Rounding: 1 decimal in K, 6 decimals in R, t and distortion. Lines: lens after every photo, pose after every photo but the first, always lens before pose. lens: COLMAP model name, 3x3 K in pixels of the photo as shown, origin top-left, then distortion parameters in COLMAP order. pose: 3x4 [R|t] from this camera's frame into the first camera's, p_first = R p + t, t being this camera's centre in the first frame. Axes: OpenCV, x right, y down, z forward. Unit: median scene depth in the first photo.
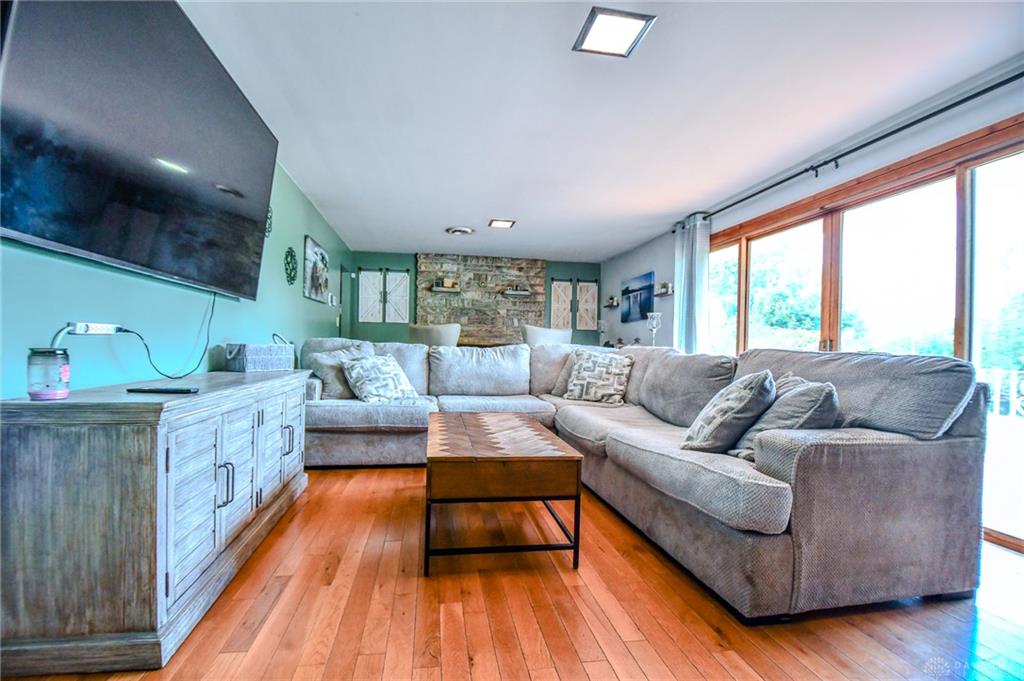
lens RADIAL K [[447.8, 0, 489.2], [0, 447.8, 345.6], [0, 0, 1]] dist [-0.013867, -0.001721]
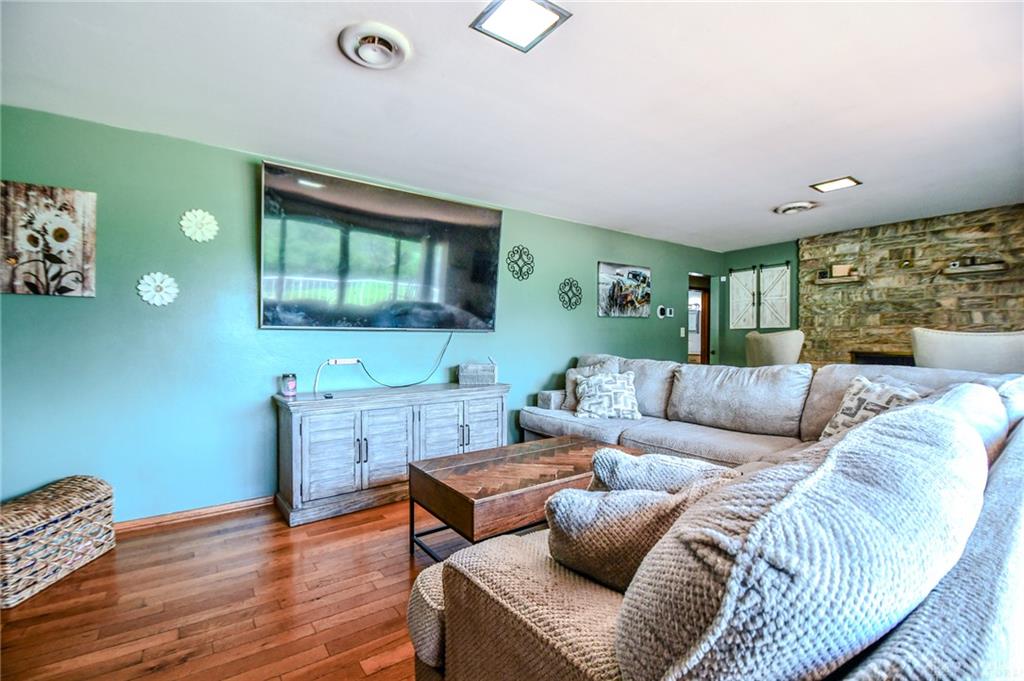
lens RADIAL K [[447.8, 0, 504.8], [0, 447.8, 341.4], [0, 0, 1]] dist [-0.013867, -0.001721]
pose [[0.448010, -0.015562, -0.893893, 0.308146], [0.013471, 0.999852, -0.010655, -0.023348], [0.893927, -0.007268, 0.448154, 0.177692]]
